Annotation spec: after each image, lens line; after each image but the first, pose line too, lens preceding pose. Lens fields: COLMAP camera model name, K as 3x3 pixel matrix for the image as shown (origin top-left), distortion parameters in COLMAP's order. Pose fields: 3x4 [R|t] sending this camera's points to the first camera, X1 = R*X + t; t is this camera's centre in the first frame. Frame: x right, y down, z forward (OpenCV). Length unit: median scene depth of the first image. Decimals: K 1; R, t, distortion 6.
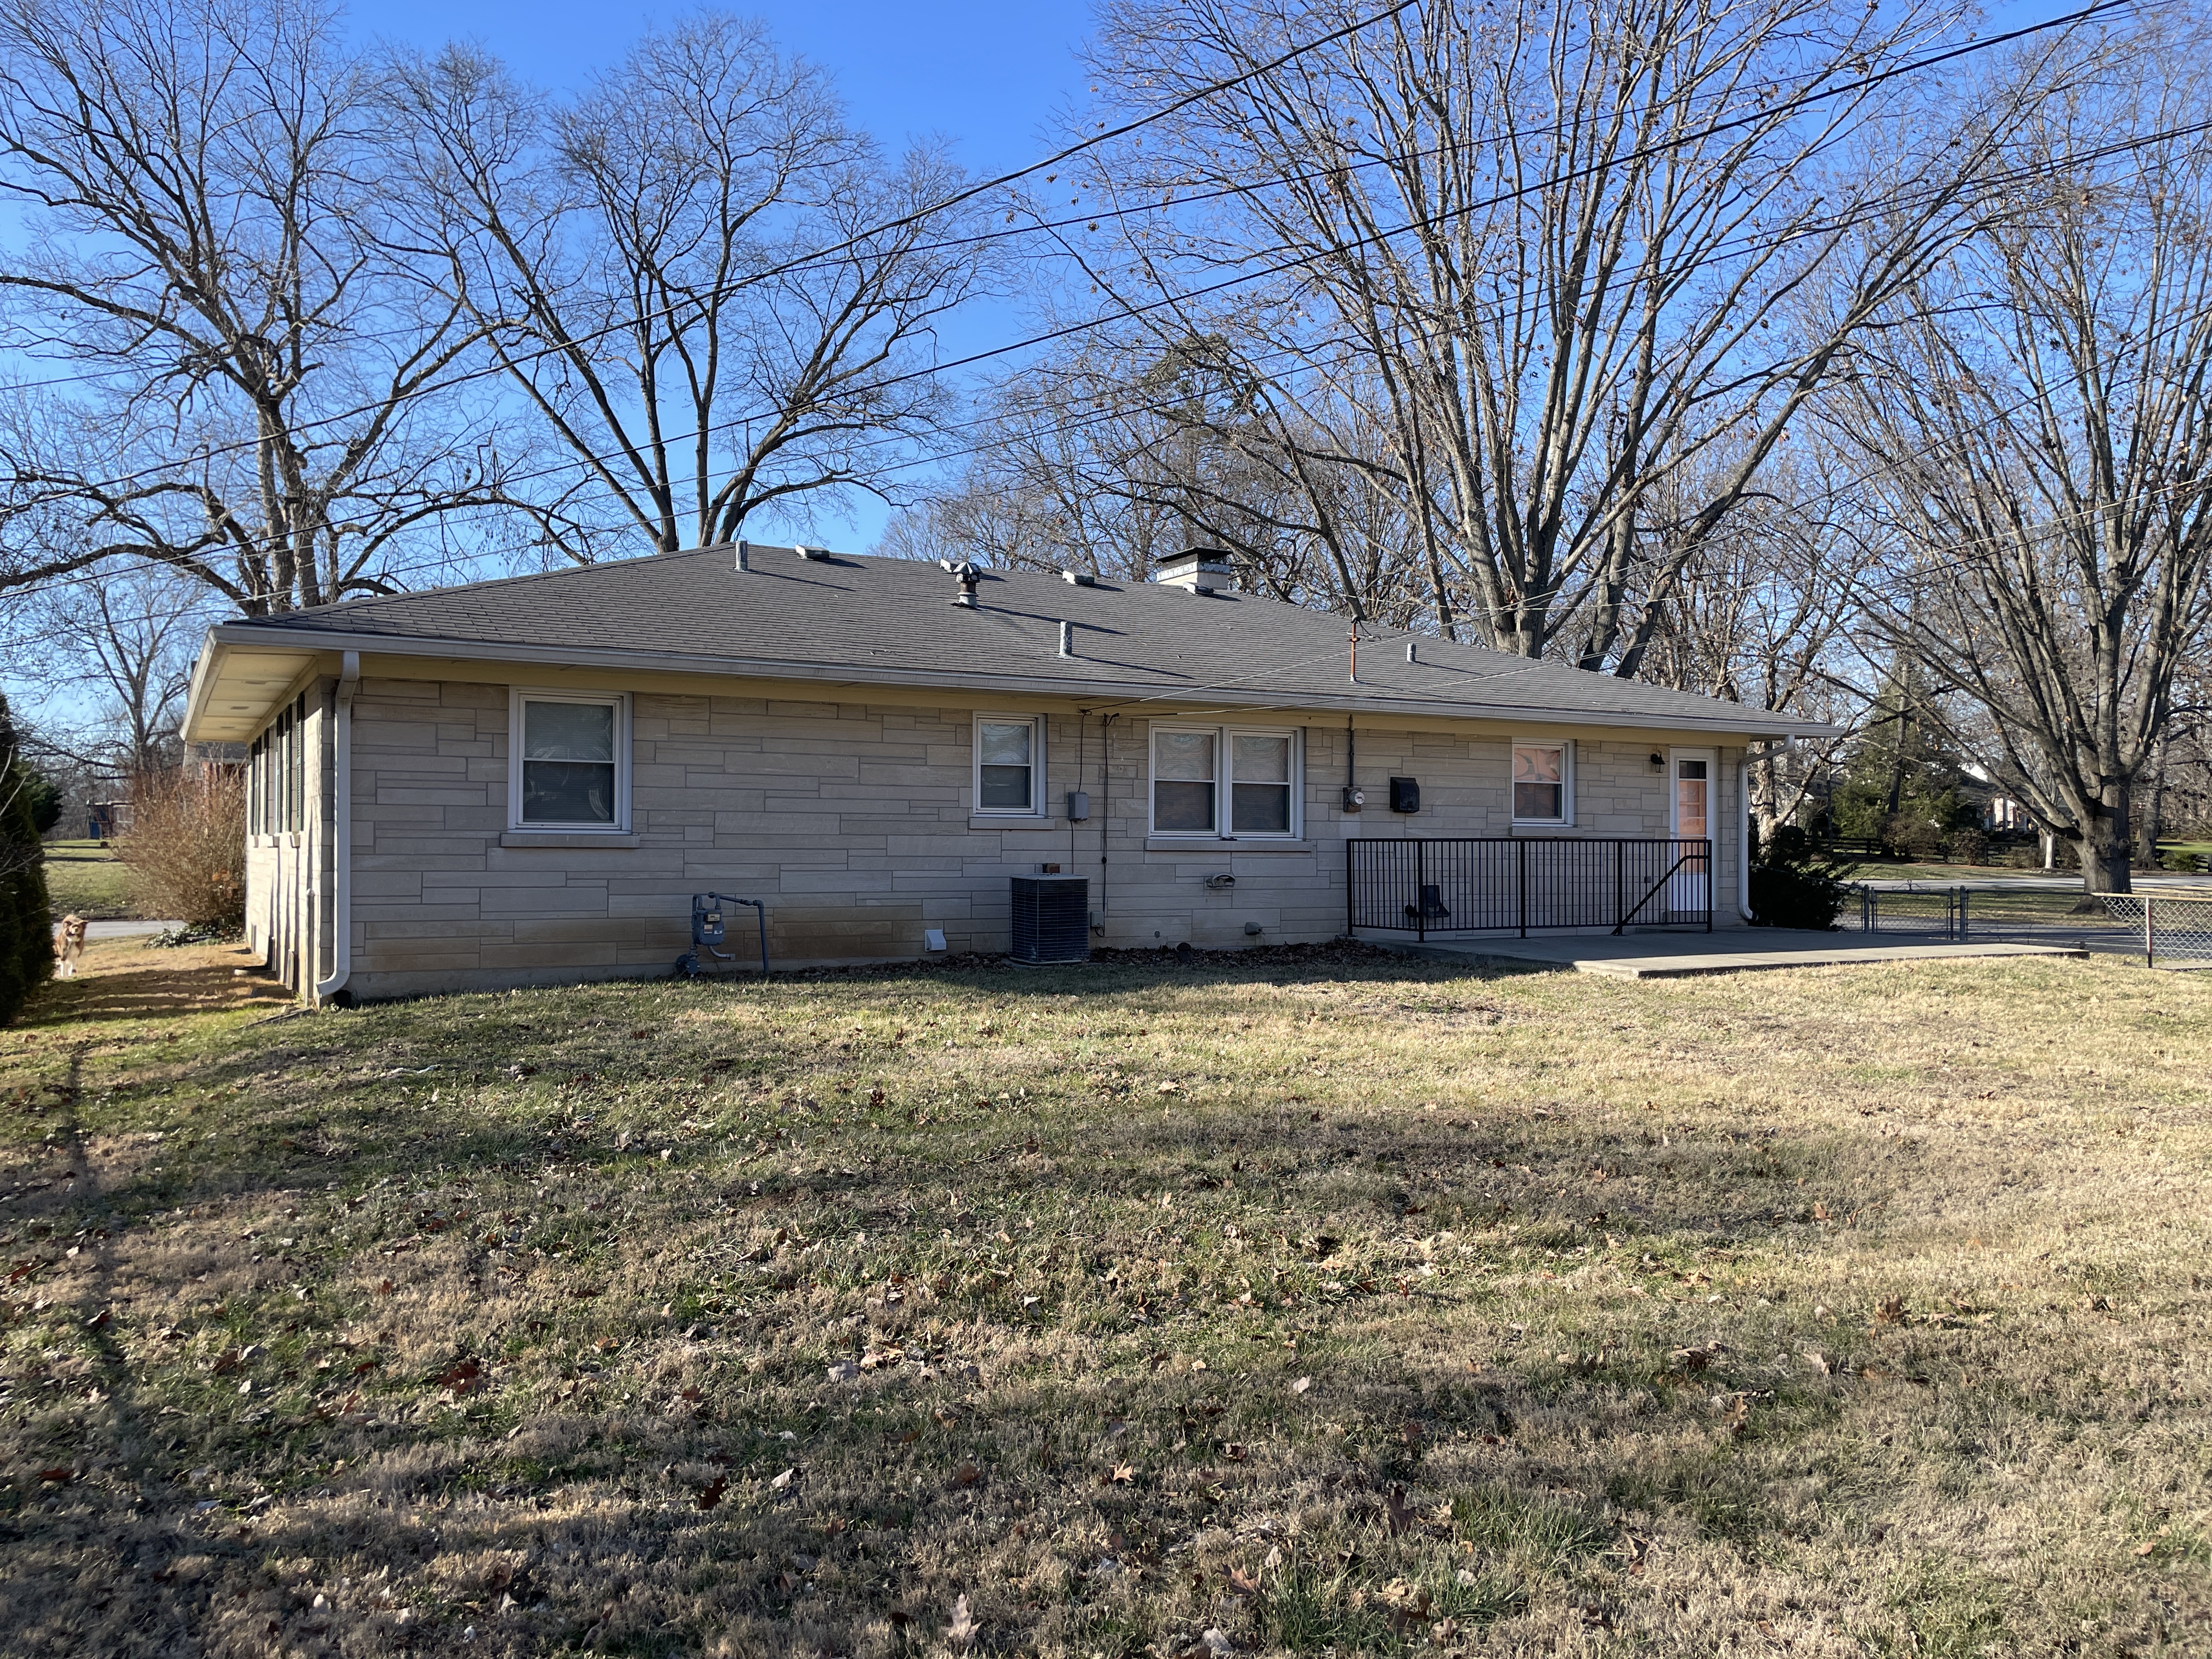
lens RADIAL K [[1688.8, 0, 1106.0], [0, 1688.8, 829.5], [0, 0, 1]] dist [0.090878, -0.129745]
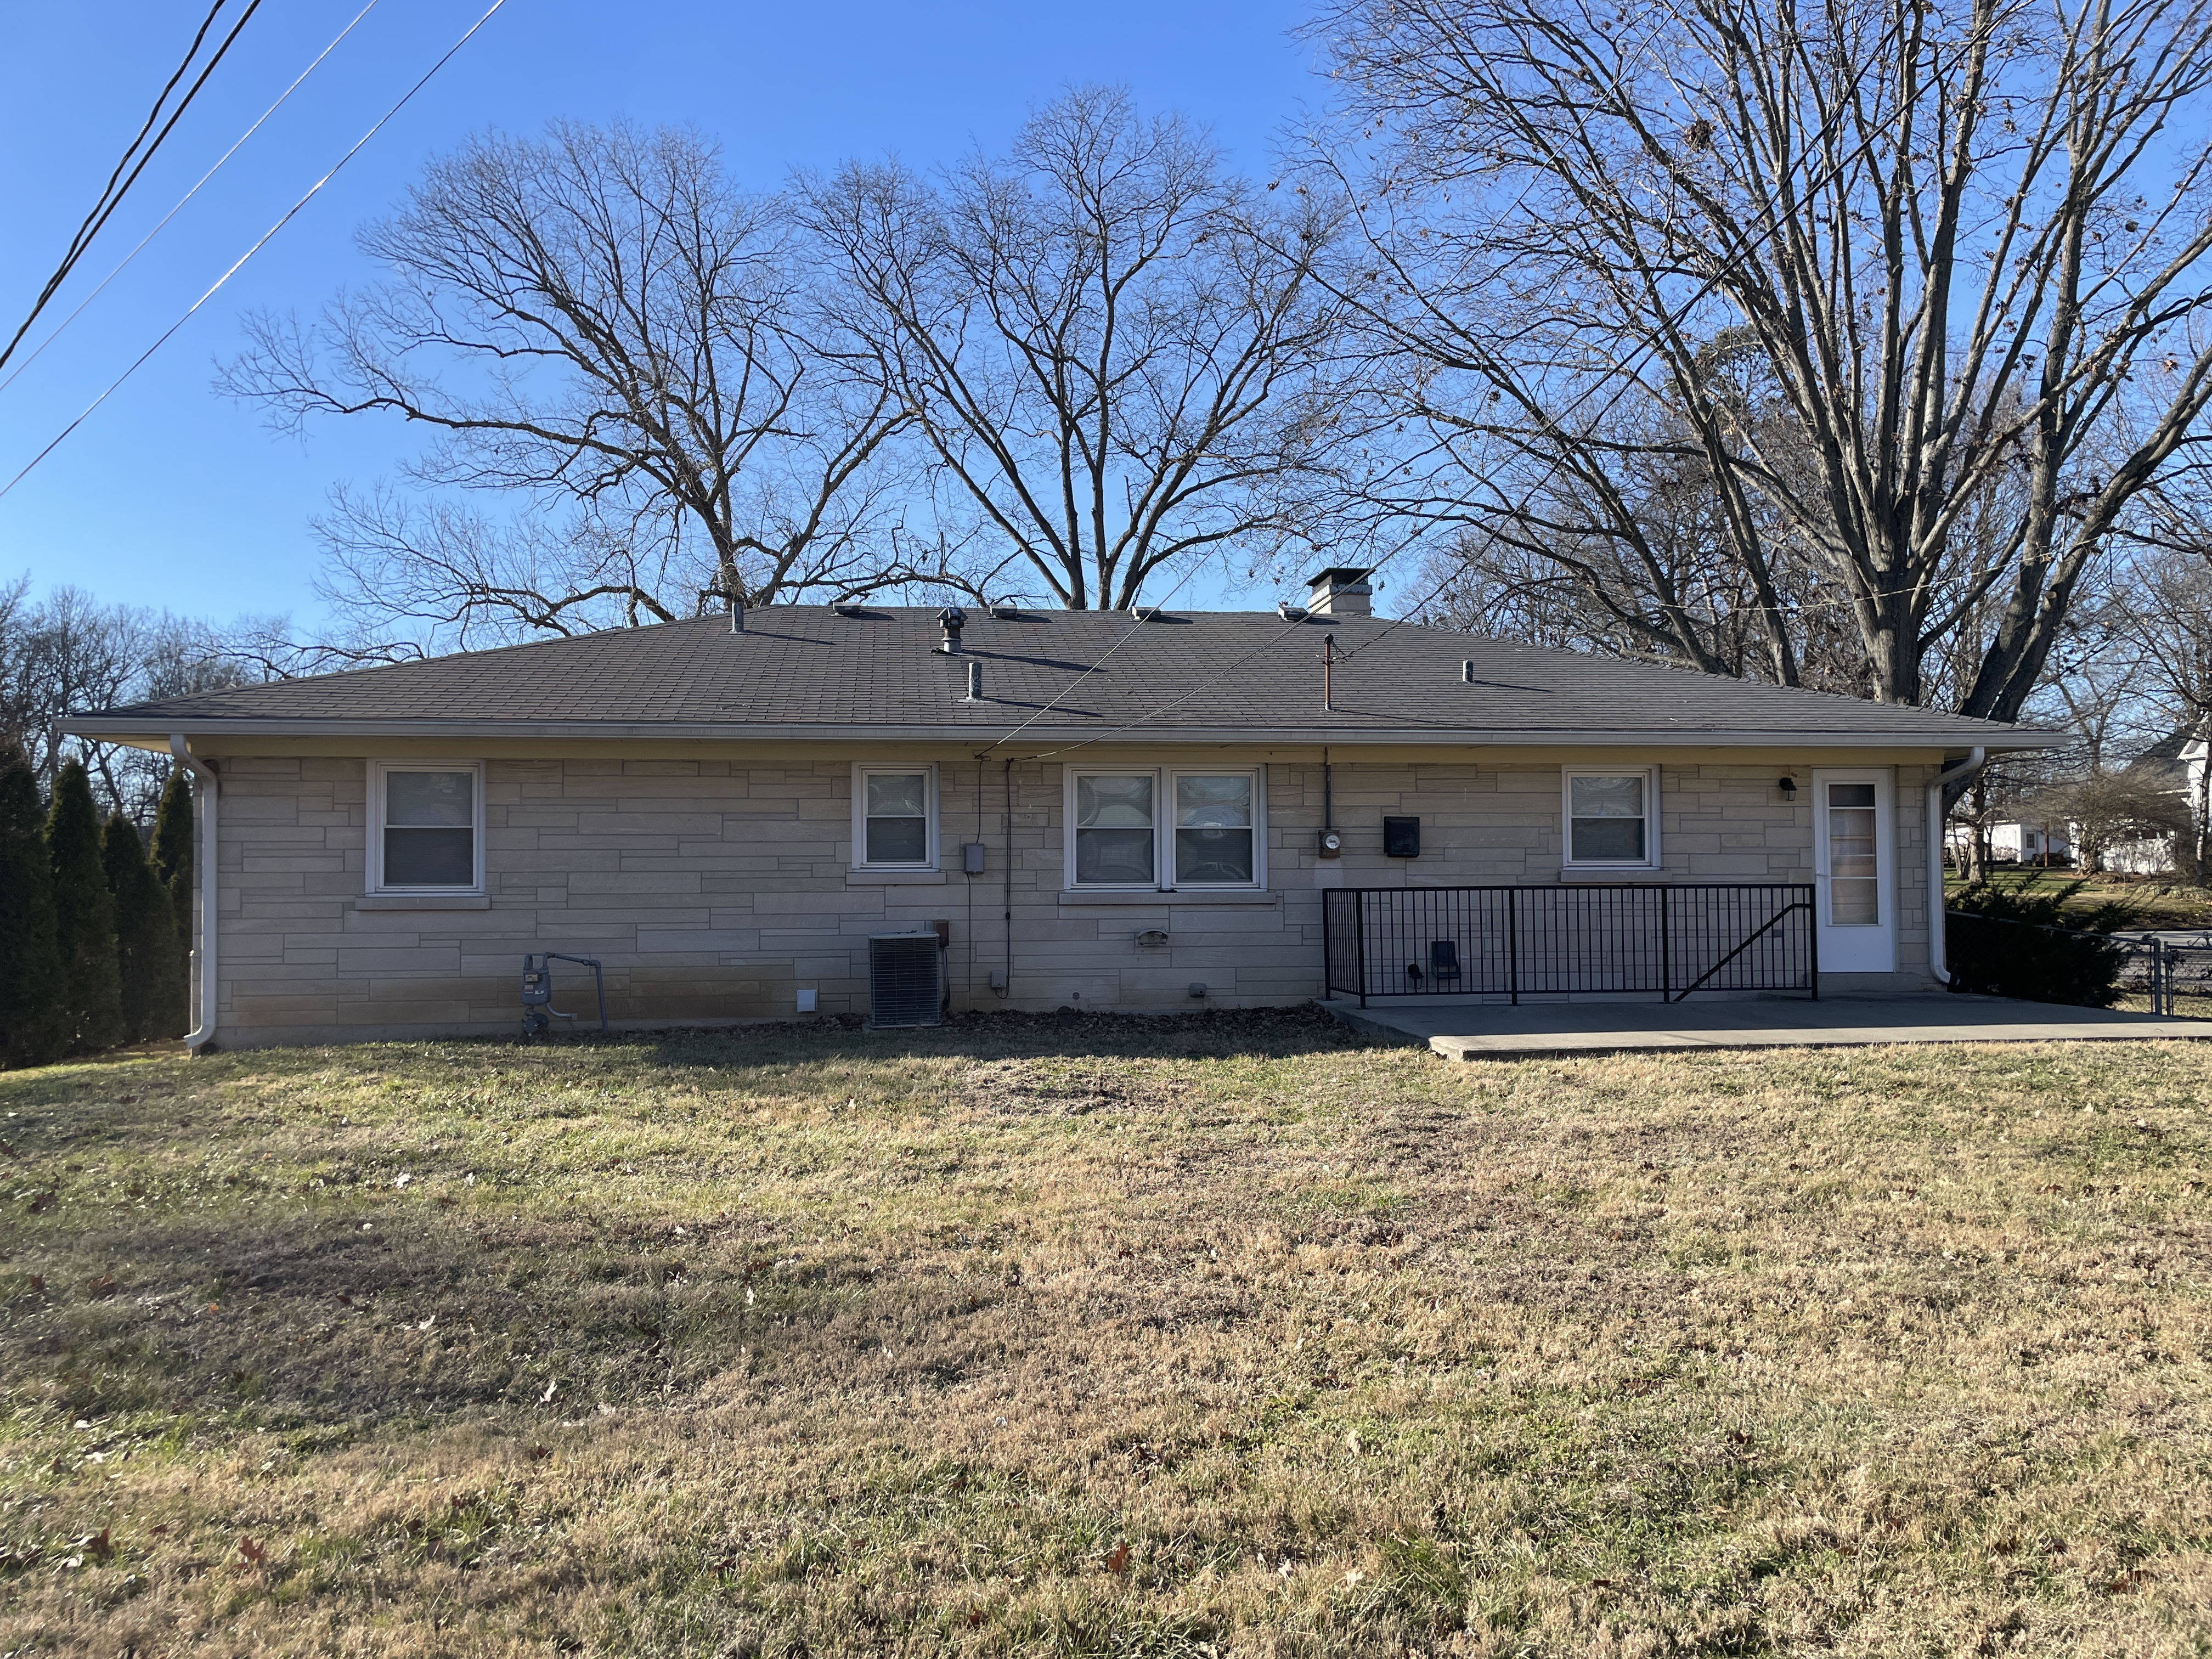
lens RADIAL K [[1688.8, 0, 1106.0], [0, 1688.8, 829.5], [0, 0, 1]] dist [0.090878, -0.129745]
pose [[0.925458, -0.025246, -0.378008, 0.392397], [0.015266, 0.999452, -0.029375, -0.001219], [0.378542, 0.021415, 0.925336, 0.154725]]
